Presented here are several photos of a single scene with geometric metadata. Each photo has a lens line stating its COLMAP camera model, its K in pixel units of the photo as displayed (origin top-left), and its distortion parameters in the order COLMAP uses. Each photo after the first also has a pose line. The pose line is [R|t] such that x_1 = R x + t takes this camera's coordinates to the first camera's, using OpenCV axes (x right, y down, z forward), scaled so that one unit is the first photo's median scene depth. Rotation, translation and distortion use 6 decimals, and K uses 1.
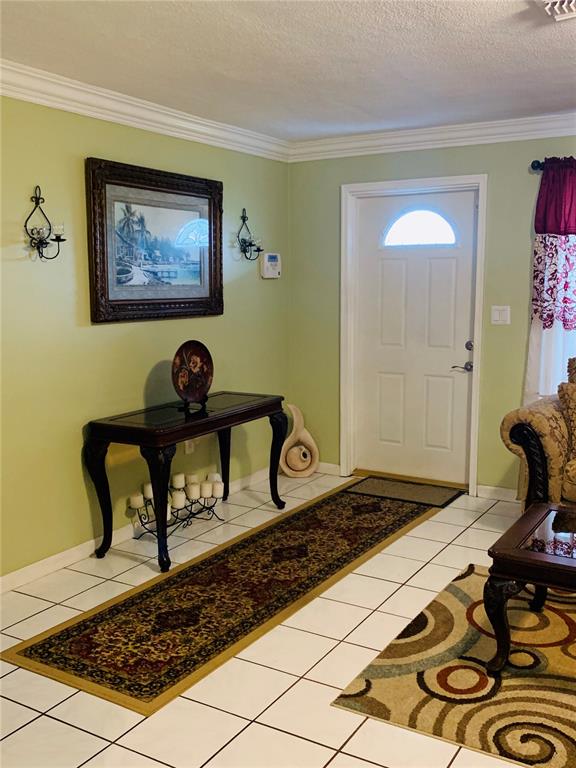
lens RADIAL K [[752.2, 0, 287.3], [0, 752.2, 380.6], [0, 0, 1]] dist [0.106546, -0.254734]
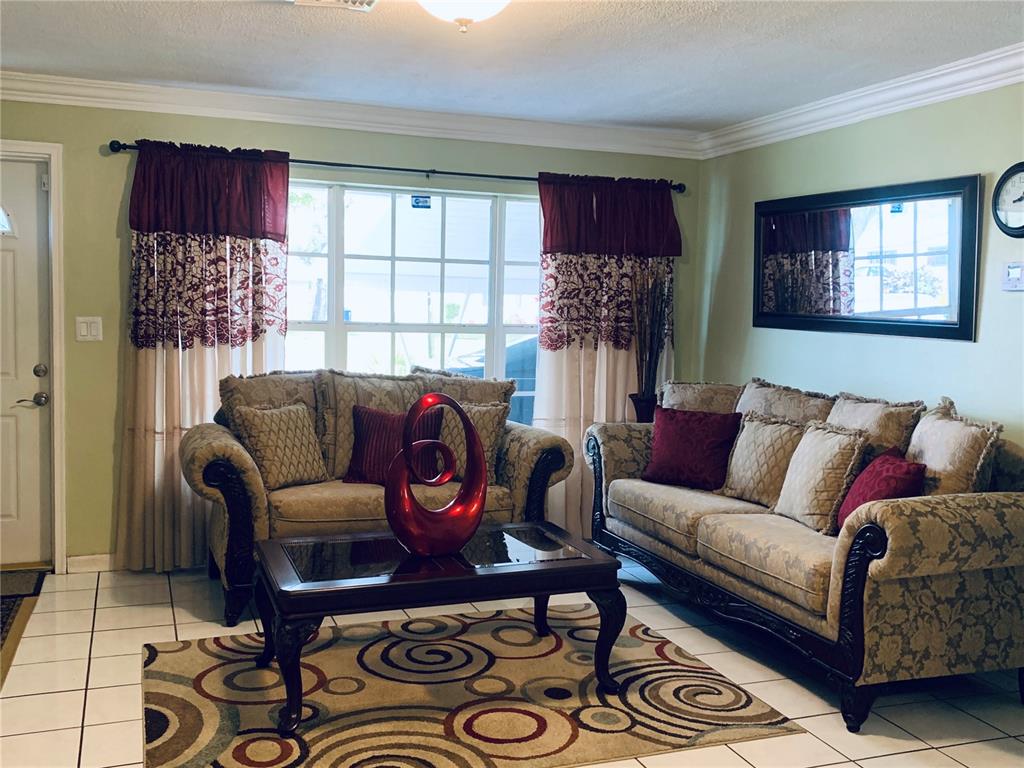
lens RADIAL K [[1003.0, 0, 507.8], [0, 1003.0, 381.8], [0, 0, 1]] dist [0.106546, -0.254734]
pose [[0.615751, -0.045810, 0.786608, -0.288772], [0.080921, 0.996706, -0.005298, 0.007222], [-0.783774, 0.066915, 0.617430, 0.040111]]
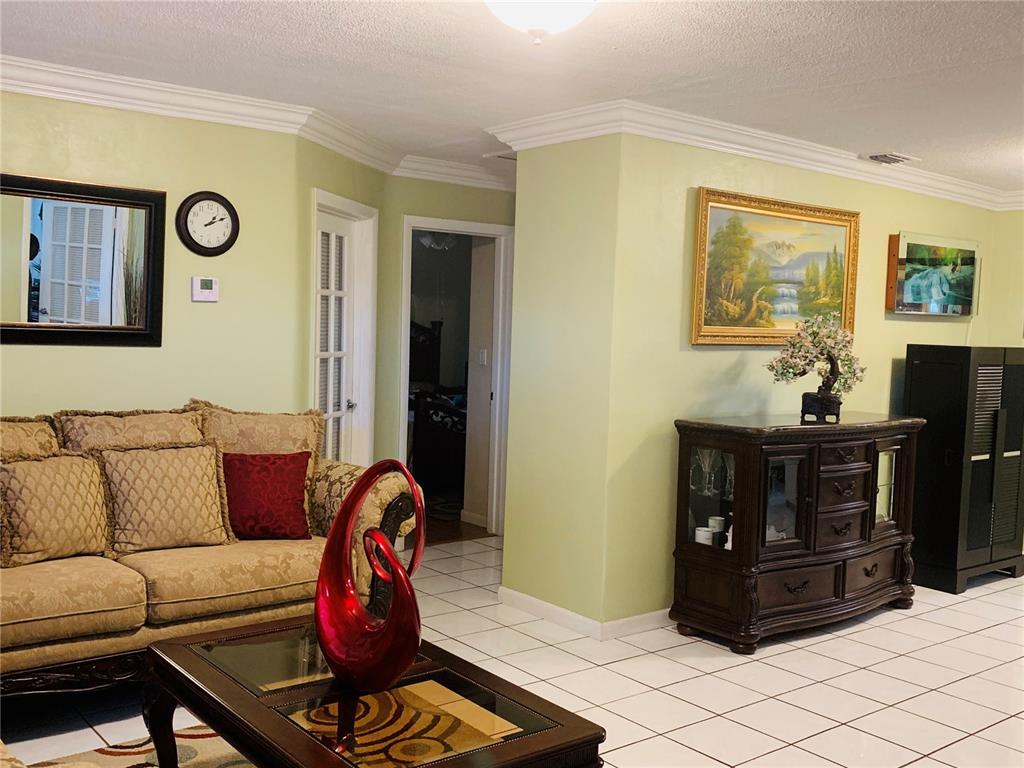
lens RADIAL K [[1003.0, 0, 507.8], [0, 1003.0, 381.8], [0, 0, 1]] dist [0.106546, -0.254734]
pose [[-0.940995, -0.045187, 0.335389, 0.039173], [0.018397, 0.982750, 0.184023, -0.142836], [-0.337919, 0.179335, -0.923932, 1.088119]]
